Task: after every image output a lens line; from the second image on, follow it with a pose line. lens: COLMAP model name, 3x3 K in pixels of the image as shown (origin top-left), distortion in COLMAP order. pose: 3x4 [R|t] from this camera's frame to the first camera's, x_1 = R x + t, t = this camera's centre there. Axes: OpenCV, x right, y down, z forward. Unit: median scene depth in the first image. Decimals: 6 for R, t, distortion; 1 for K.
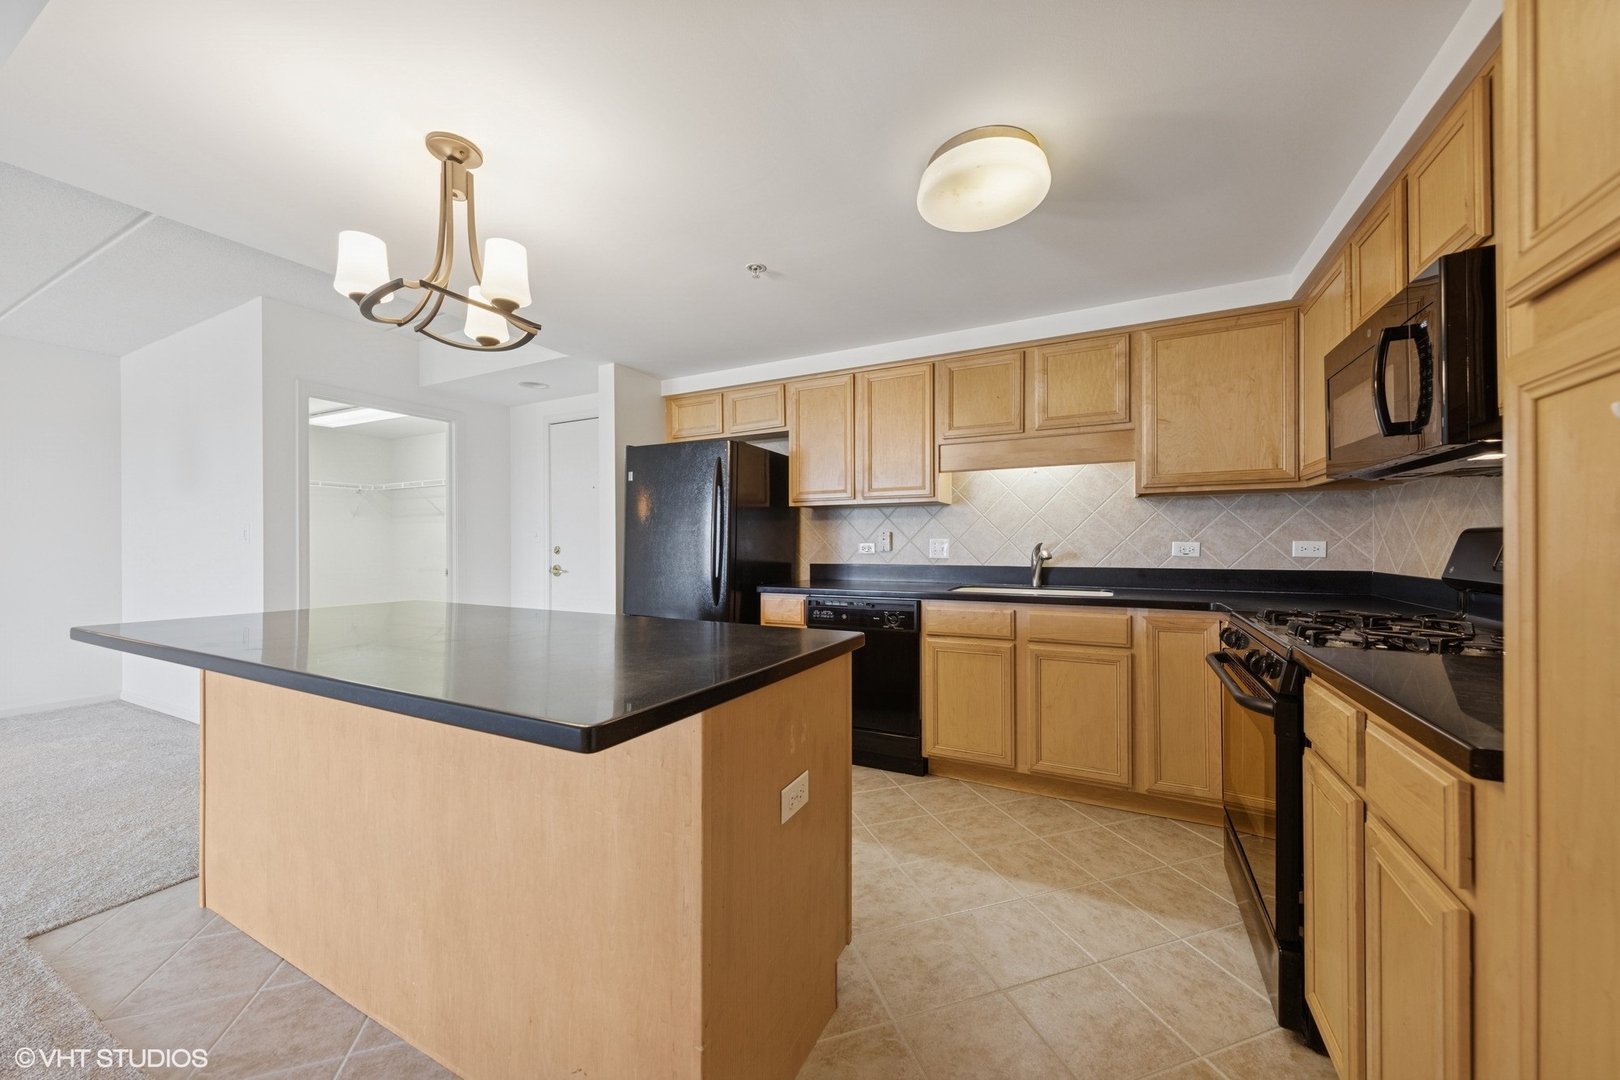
lens RADIAL K [[603.4, 0, 810.0], [0, 603.4, 540.0], [0, 0, 1]] dist [-0.000135, -0.000033]
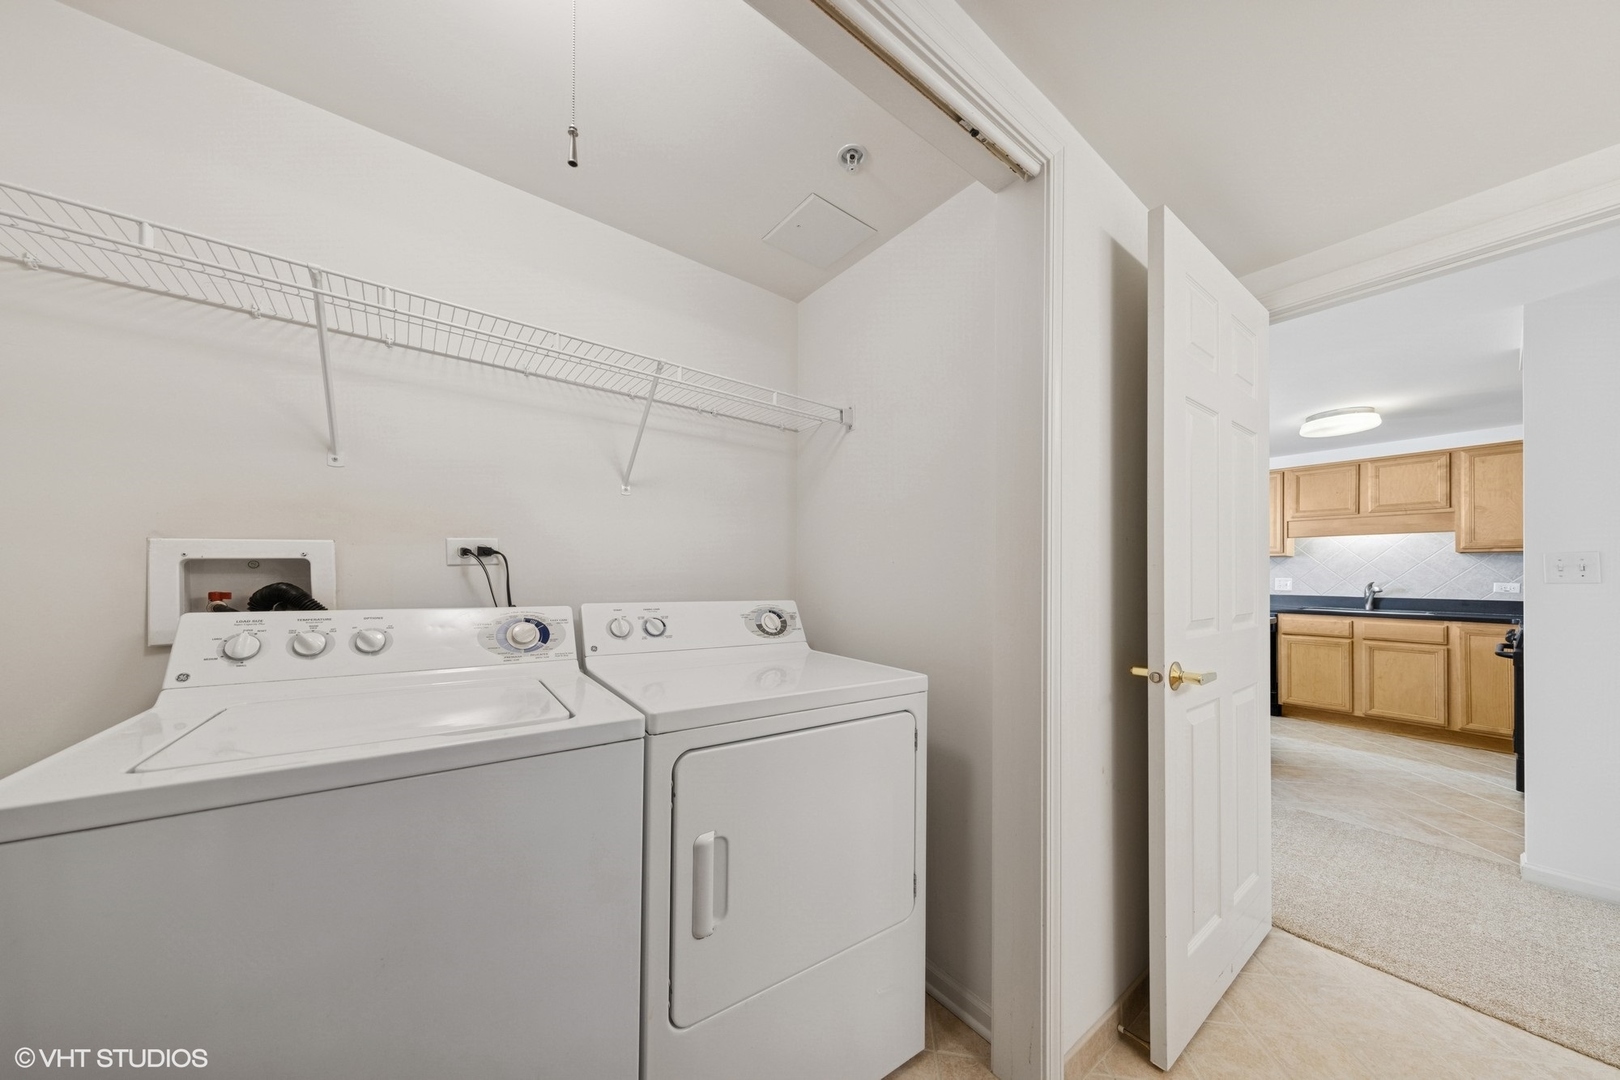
lens RADIAL K [[520.4, 0, 800.6], [0, 520.4, 568.2], [0, 0, 1]] dist [0.000262, 0.000054]
pose [[0.894802, 0.004459, -0.446442, -0.396760], [-0.008269, 0.999944, -0.006586, -0.011215], [0.446388, 0.009585, 0.894788, -1.007830]]
